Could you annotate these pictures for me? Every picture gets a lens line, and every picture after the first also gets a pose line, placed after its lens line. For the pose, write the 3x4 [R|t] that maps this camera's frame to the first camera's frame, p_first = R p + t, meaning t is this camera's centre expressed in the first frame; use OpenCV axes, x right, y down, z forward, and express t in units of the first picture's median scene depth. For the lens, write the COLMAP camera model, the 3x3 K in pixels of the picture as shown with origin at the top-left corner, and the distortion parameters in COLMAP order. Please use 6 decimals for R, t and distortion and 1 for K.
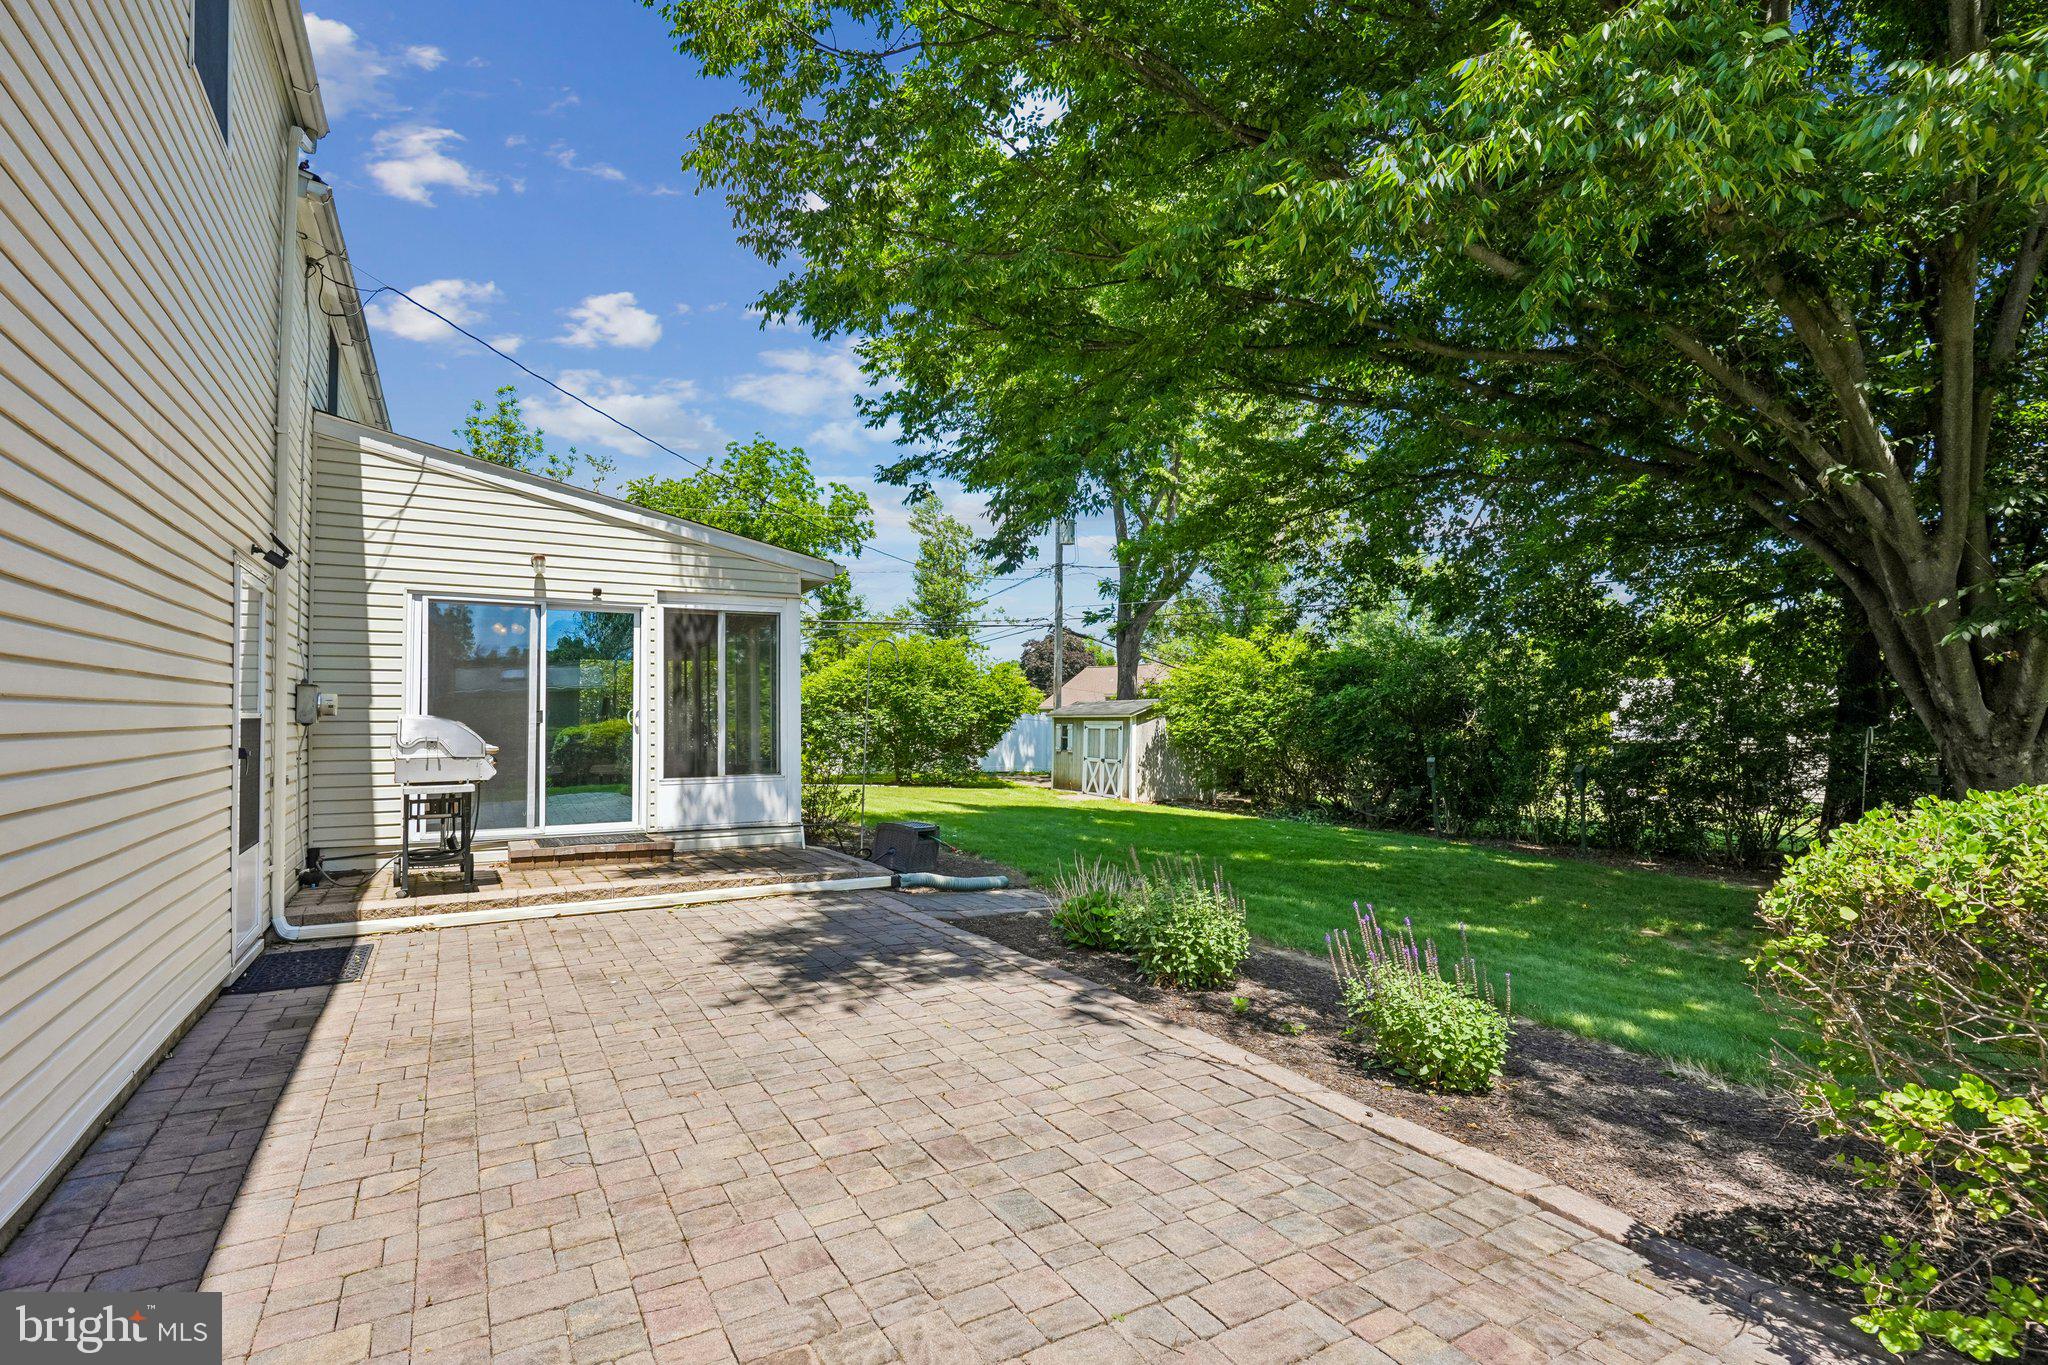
lens RADIAL K [[993.4, 0, 1043.5], [0, 993.4, 724.3], [0, 0, 1]] dist [-0.002458, 0.002433]
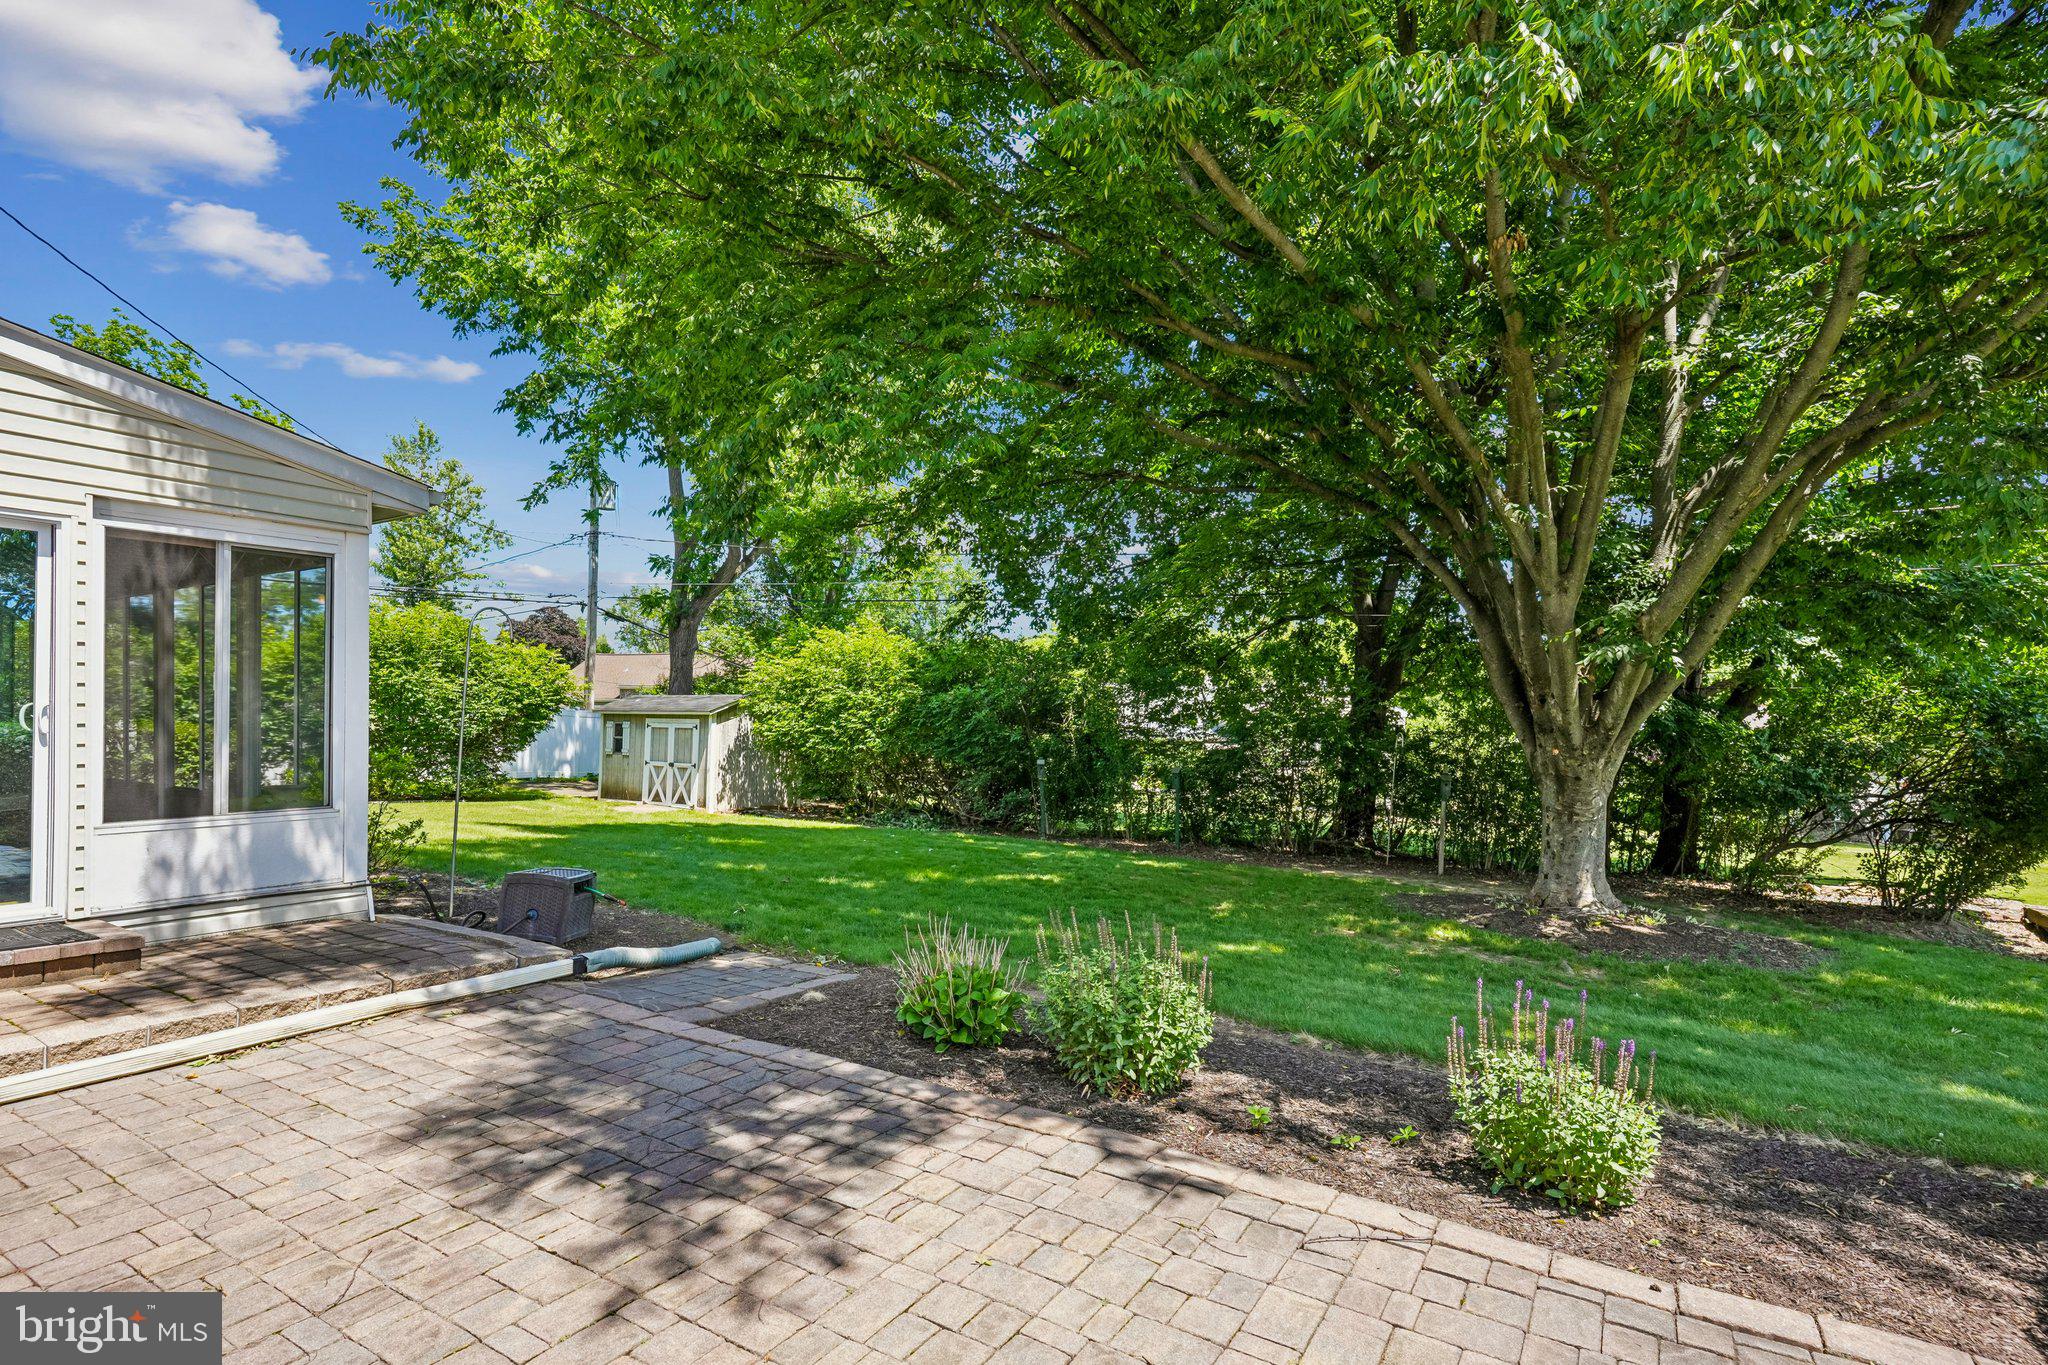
lens RADIAL K [[993.4, 0, 1033.9], [0, 993.4, 720.2], [0, 0, 1]] dist [-0.002458, 0.002433]
pose [[0.879413, 0.009930, 0.475956, -0.084394], [-0.010352, 0.999945, -0.001734, -0.004263], [-0.475947, -0.003402, 0.879467, 0.109126]]
